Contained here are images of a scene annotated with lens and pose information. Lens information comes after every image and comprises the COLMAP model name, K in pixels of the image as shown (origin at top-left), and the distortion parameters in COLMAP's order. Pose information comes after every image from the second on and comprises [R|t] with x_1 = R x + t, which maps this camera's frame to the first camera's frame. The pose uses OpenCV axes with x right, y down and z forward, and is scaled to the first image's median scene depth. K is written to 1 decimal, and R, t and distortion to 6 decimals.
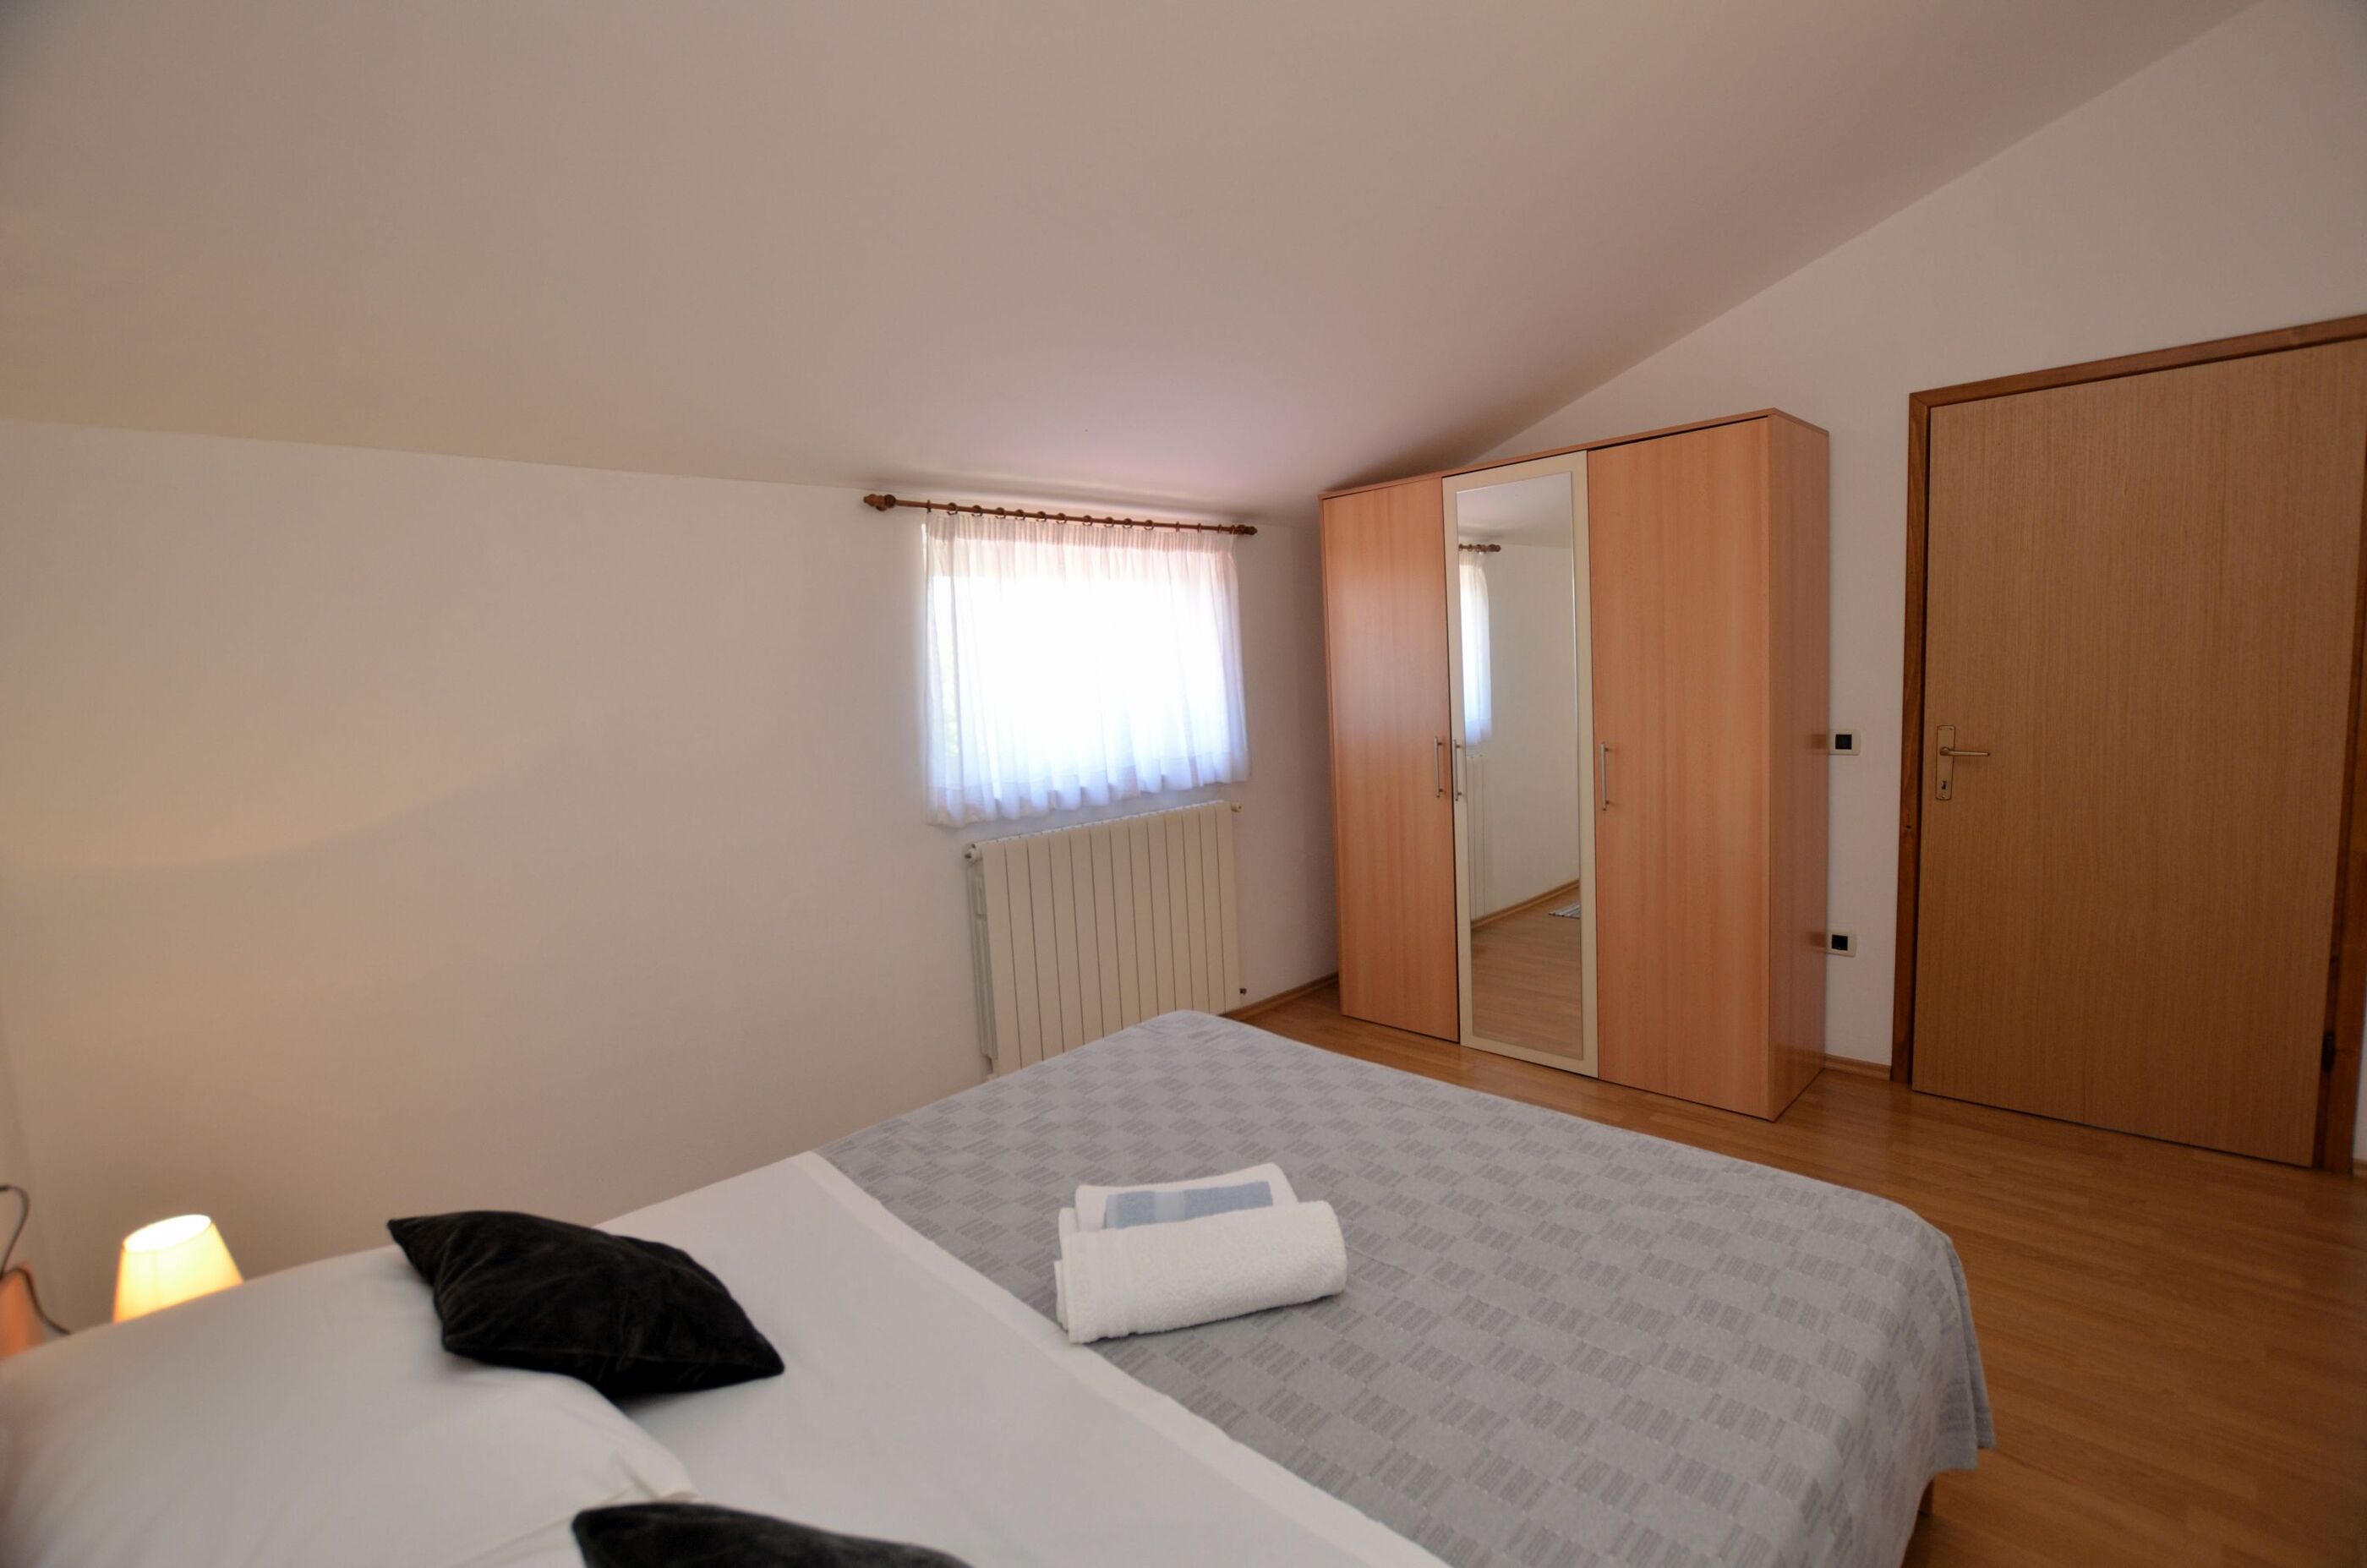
lens RADIAL K [[1037.7, 0, 1205.7], [0, 1037.7, 783.5], [0, 0, 1]] dist [-0.033163, 0.003543]
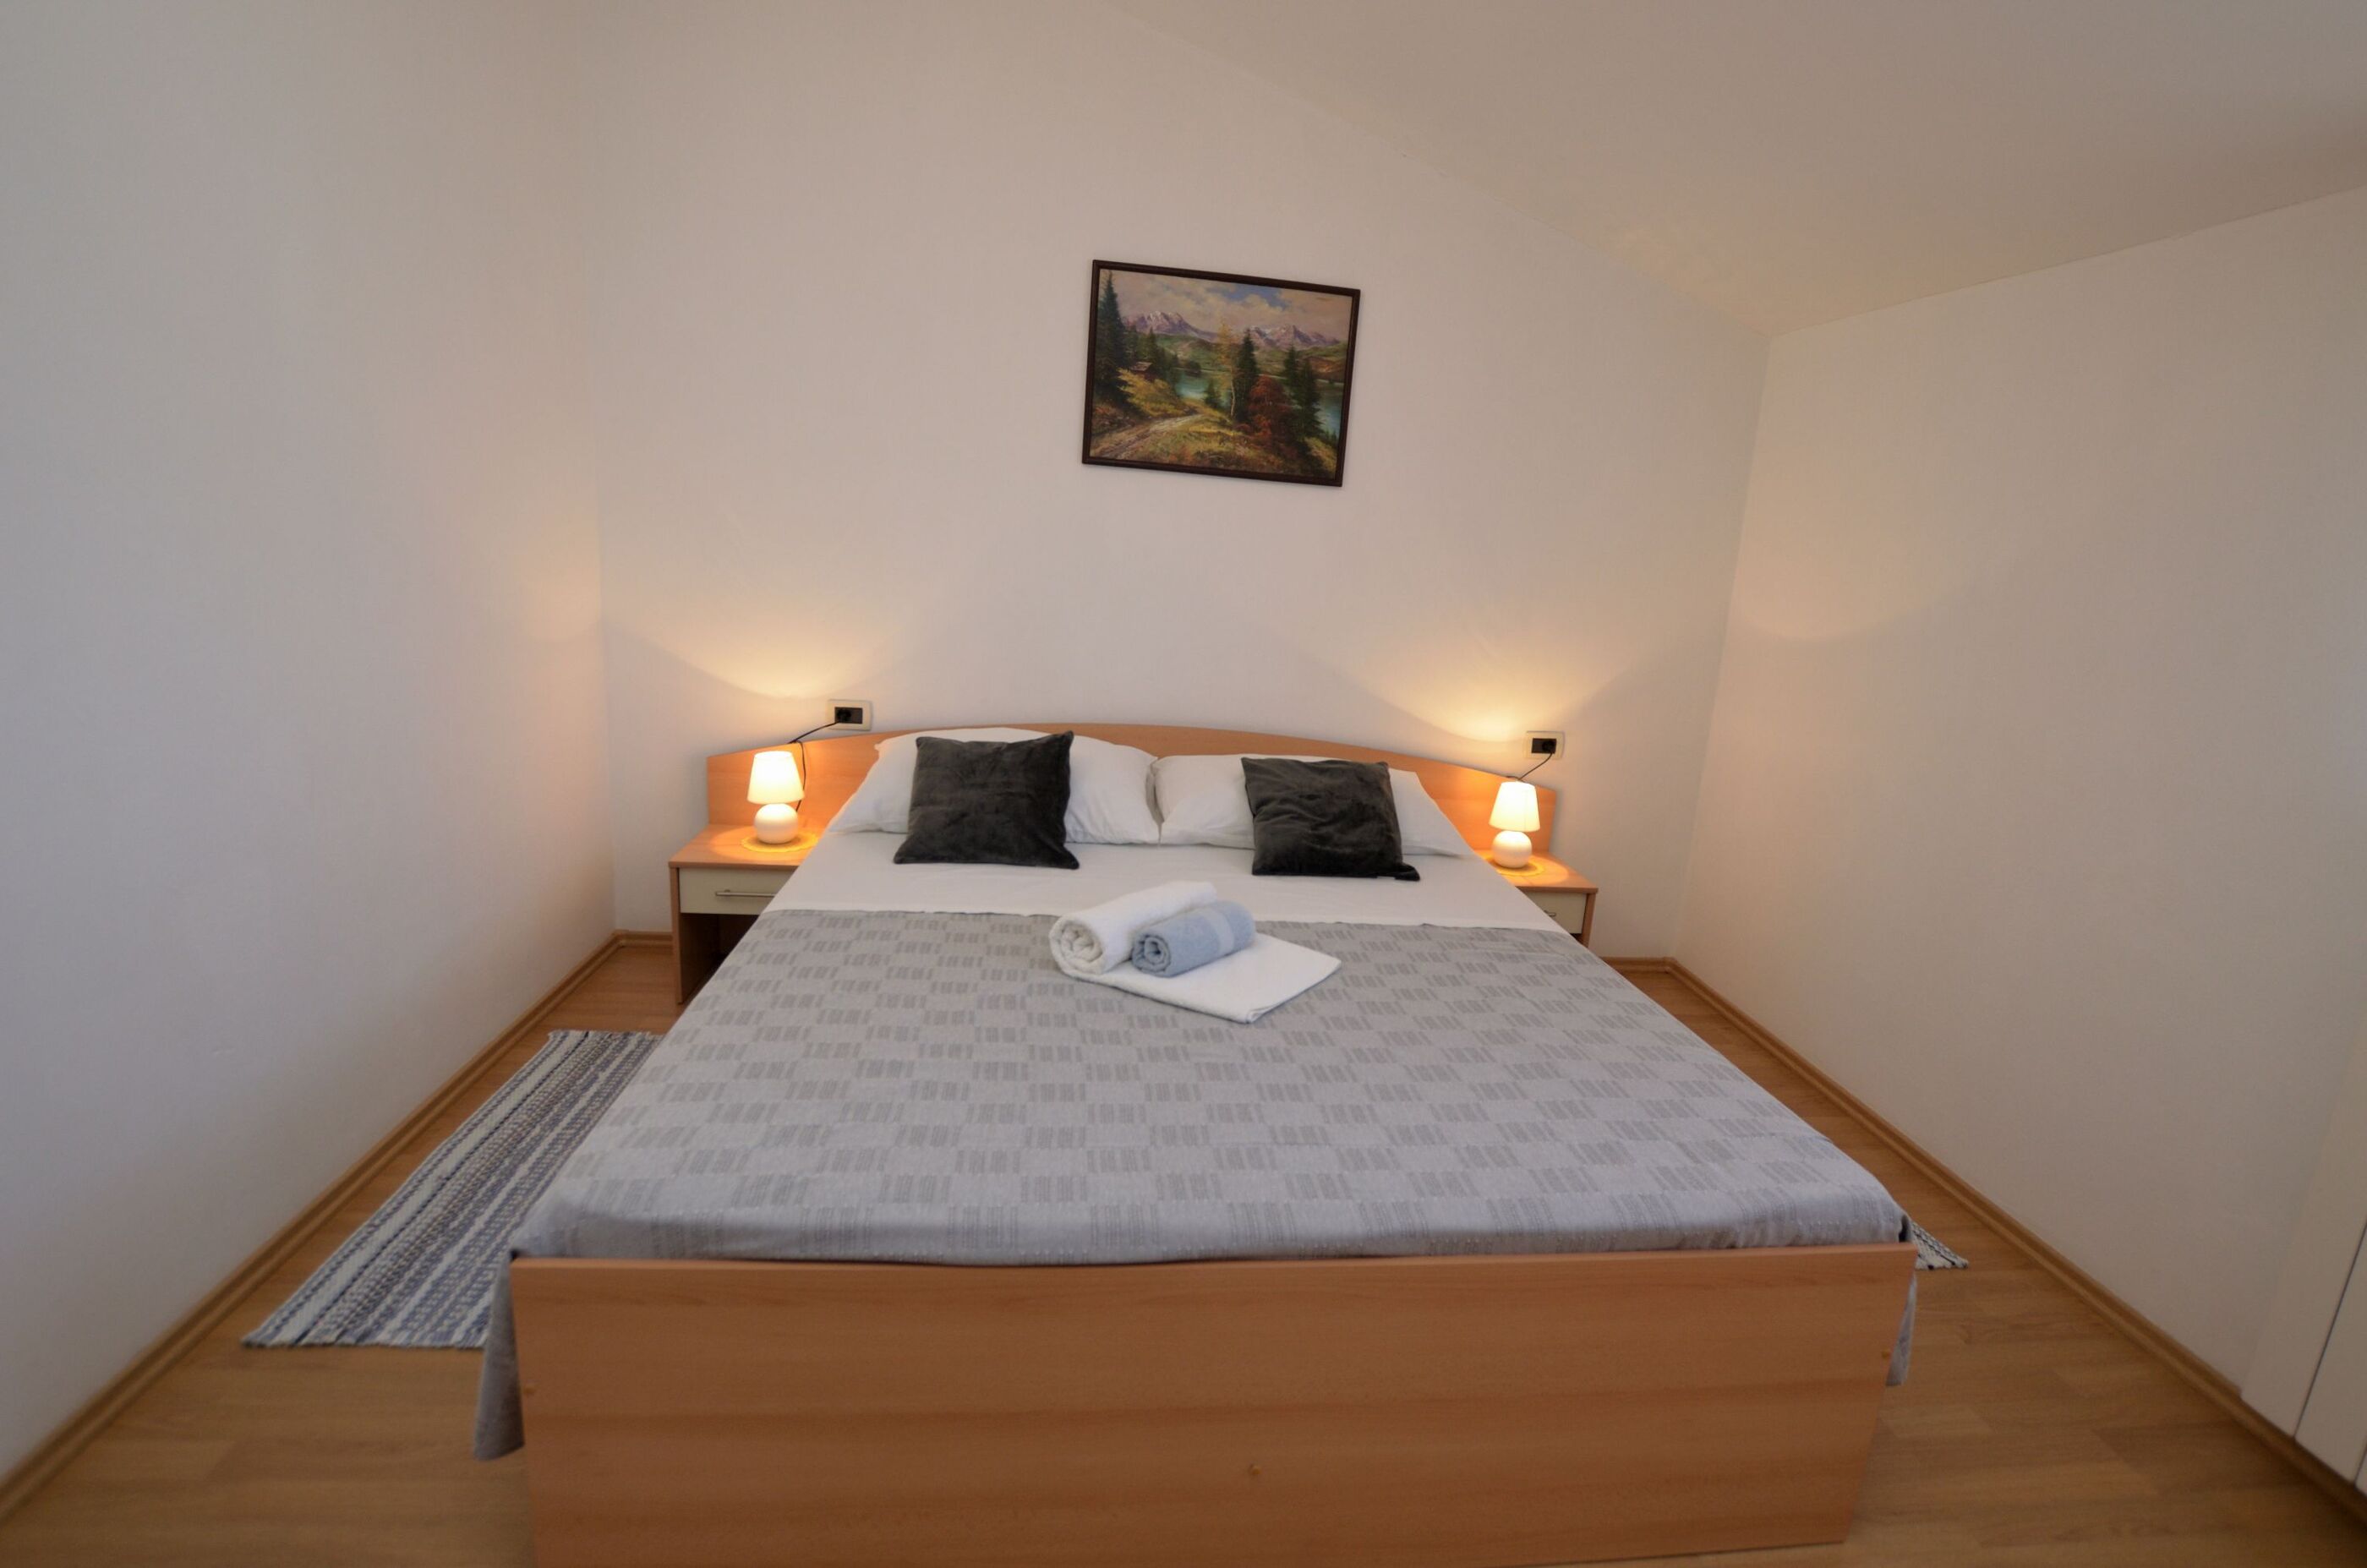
lens RADIAL K [[1151.3, 0, 1212.2], [0, 1151.3, 784.4], [0, 0, 1]] dist [-0.027022, 0.000924]
pose [[-0.624542, 0.191067, -0.757259, 0.507247], [-0.104147, 0.940577, 0.323215, -0.105924], [0.774016, 0.280727, -0.567531, 0.893802]]
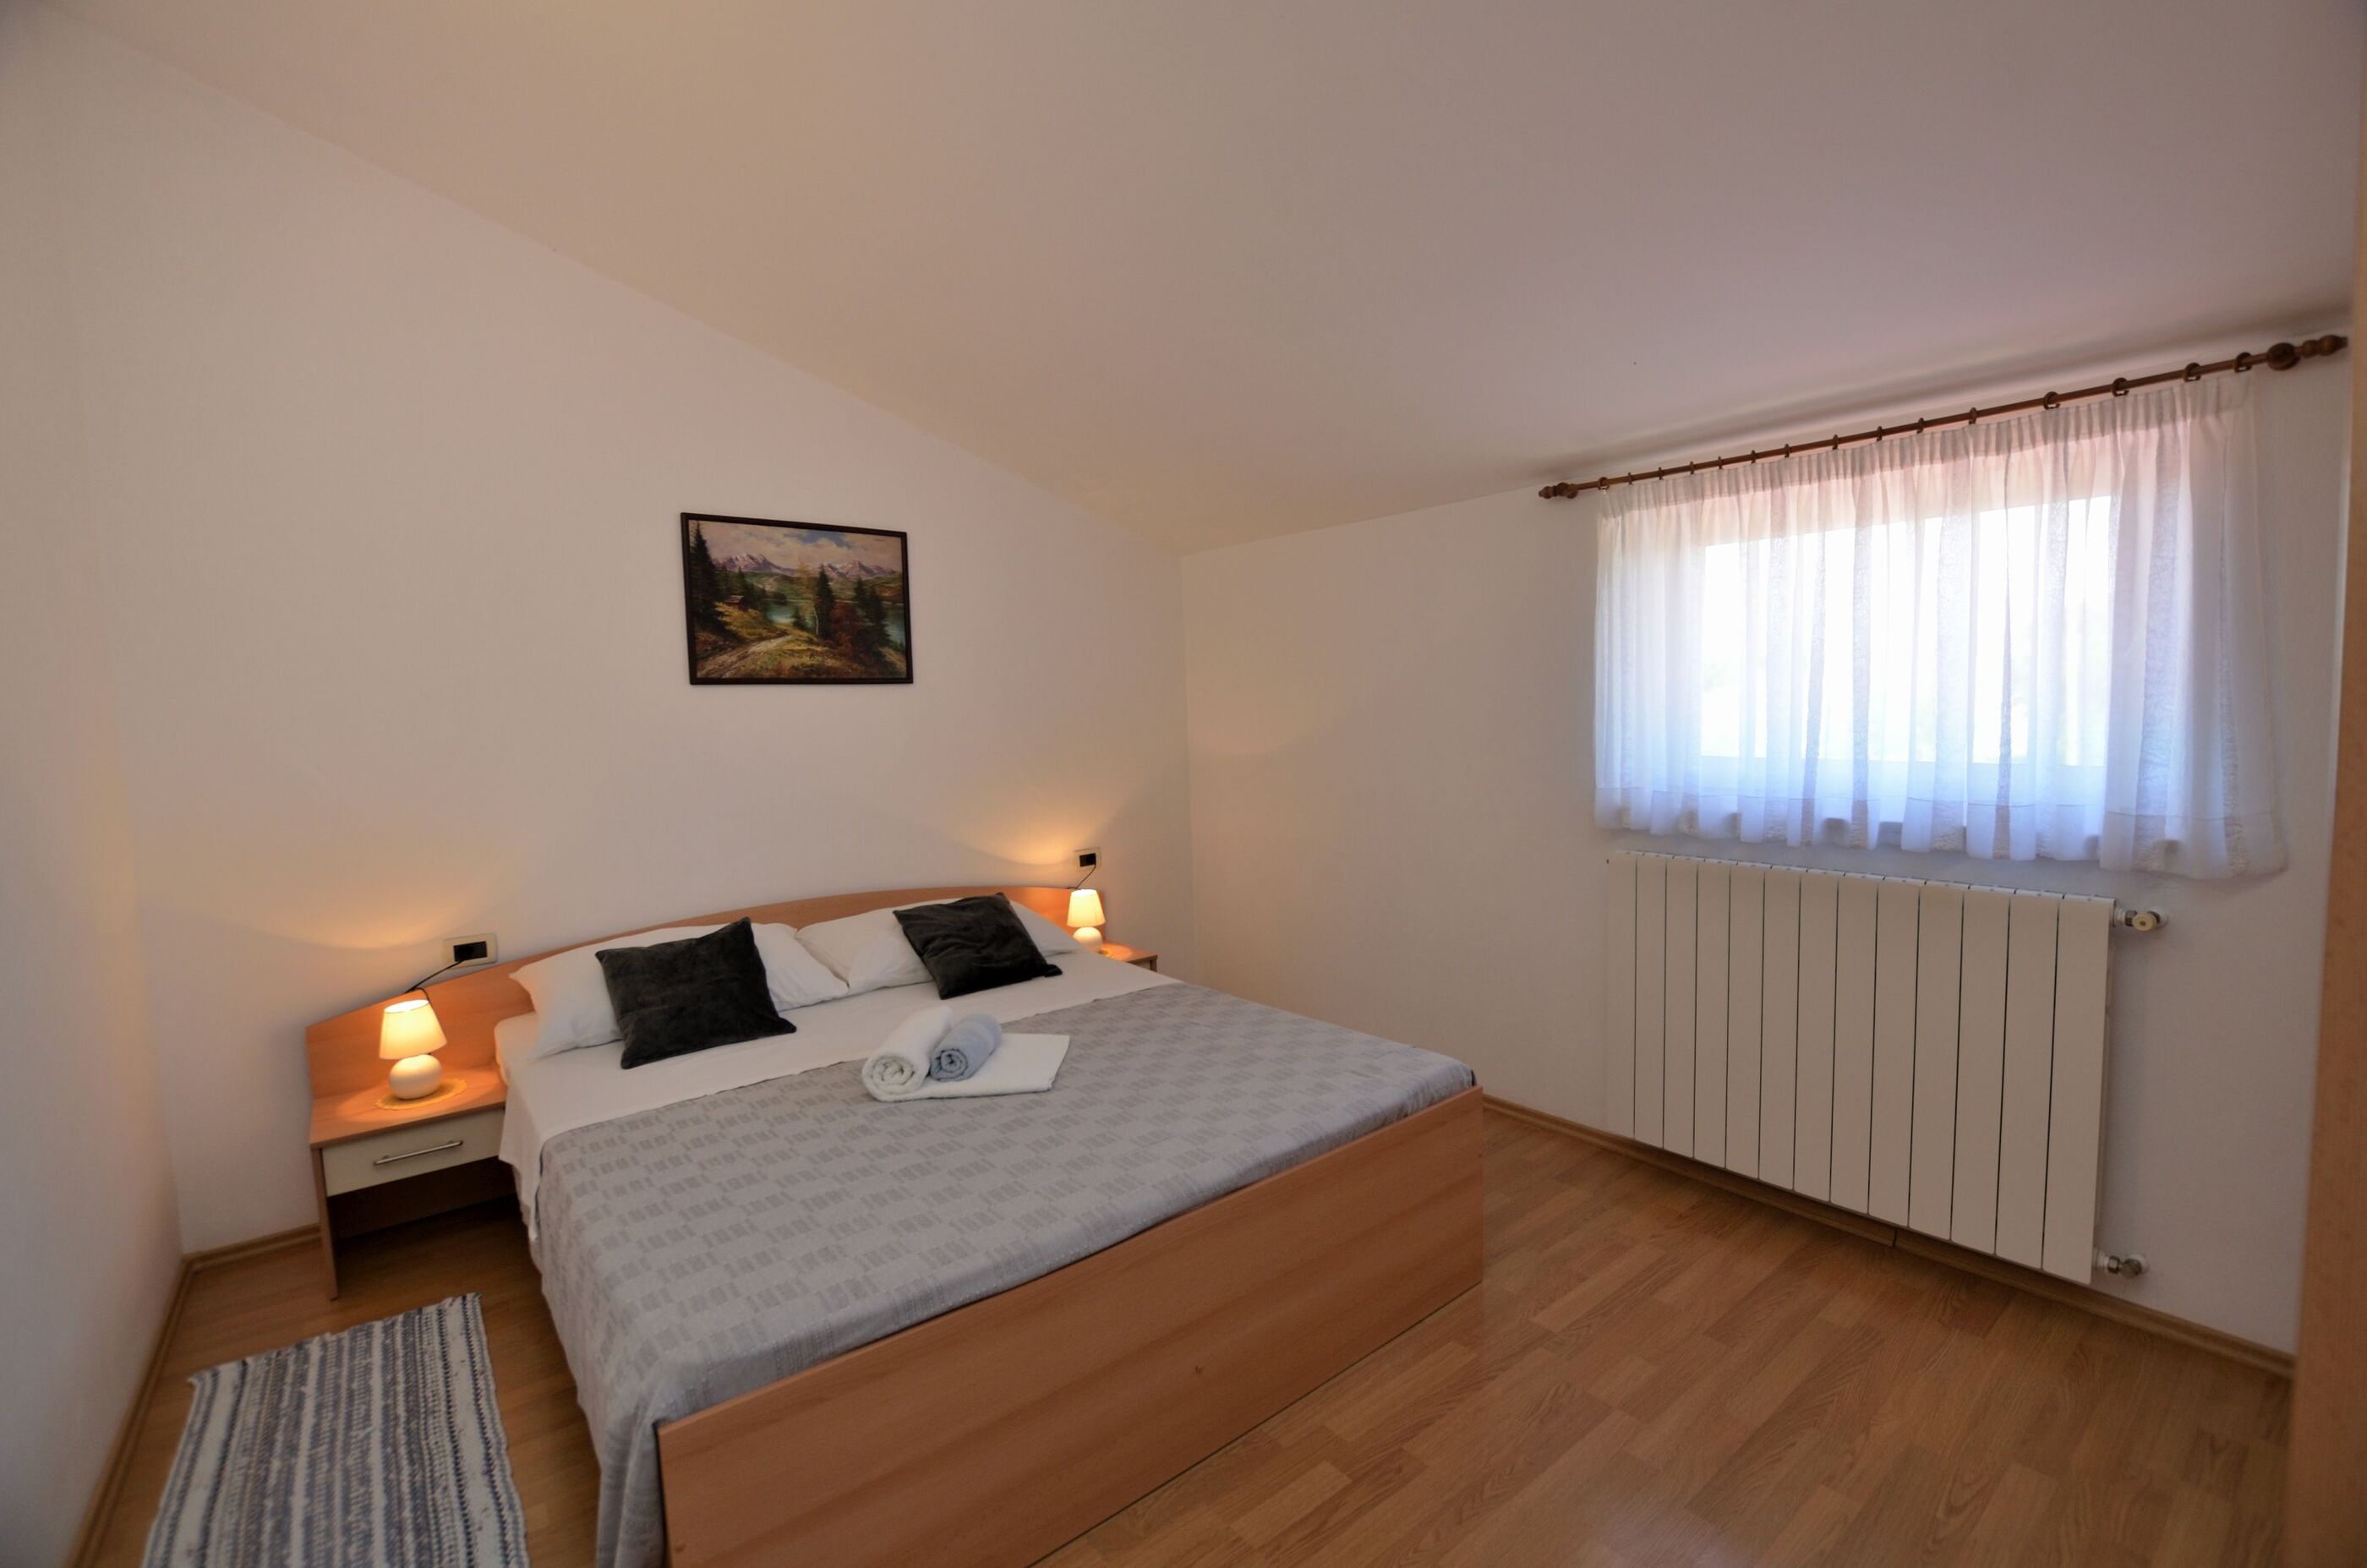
lens RADIAL K [[1037.7, 0, 1205.7], [0, 1037.7, 783.5], [0, 0, 1]] dist [-0.033163, 0.003543]
pose [[-0.098476, 0.147730, -0.984113, 0.739177], [-0.058236, 0.986369, 0.153896, -0.123770], [0.993434, 0.072466, -0.088530, 0.751658]]
